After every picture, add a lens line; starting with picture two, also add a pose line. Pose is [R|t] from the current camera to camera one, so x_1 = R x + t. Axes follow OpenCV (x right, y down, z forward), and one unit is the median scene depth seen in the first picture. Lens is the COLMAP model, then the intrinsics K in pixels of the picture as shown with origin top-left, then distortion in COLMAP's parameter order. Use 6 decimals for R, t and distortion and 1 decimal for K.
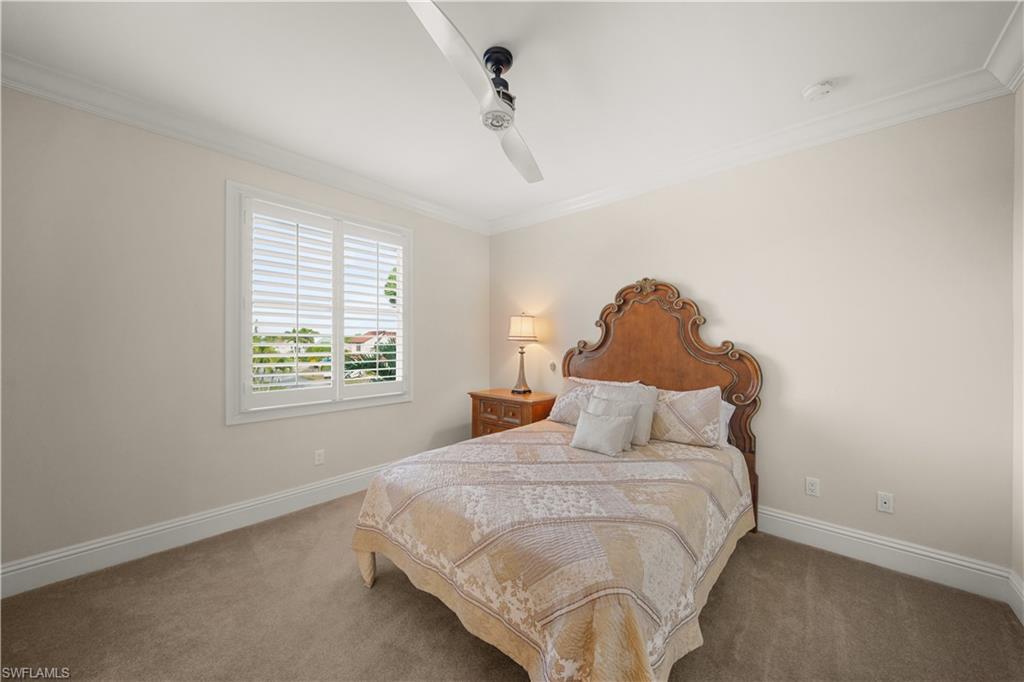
lens RADIAL K [[358.4, 0, 511.0], [0, 358.4, 343.6], [0, 0, 1]] dist [-0.001402, -0.001295]
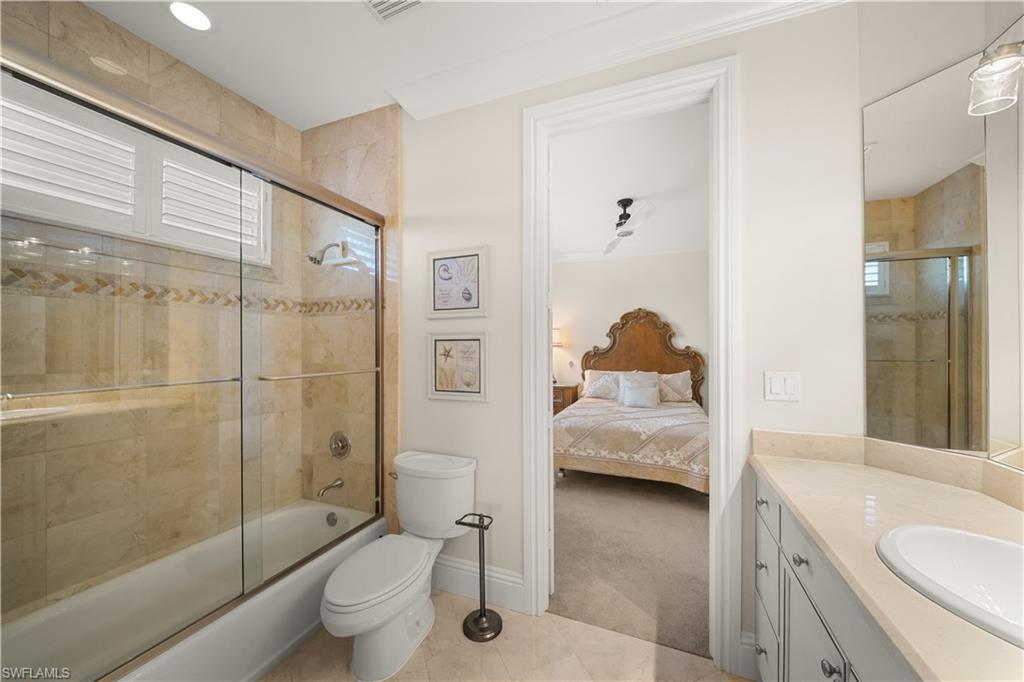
lens RADIAL K [[358.4, 0, 515.6], [0, 358.4, 343.7], [0, 0, 1]] dist [-0.001402, -0.001295]
pose [[0.939270, -0.000374, 0.343178, -0.800157], [0.004512, 0.999926, -0.011259, -0.002036], [-0.343149, 0.012124, 0.939203, -0.393351]]
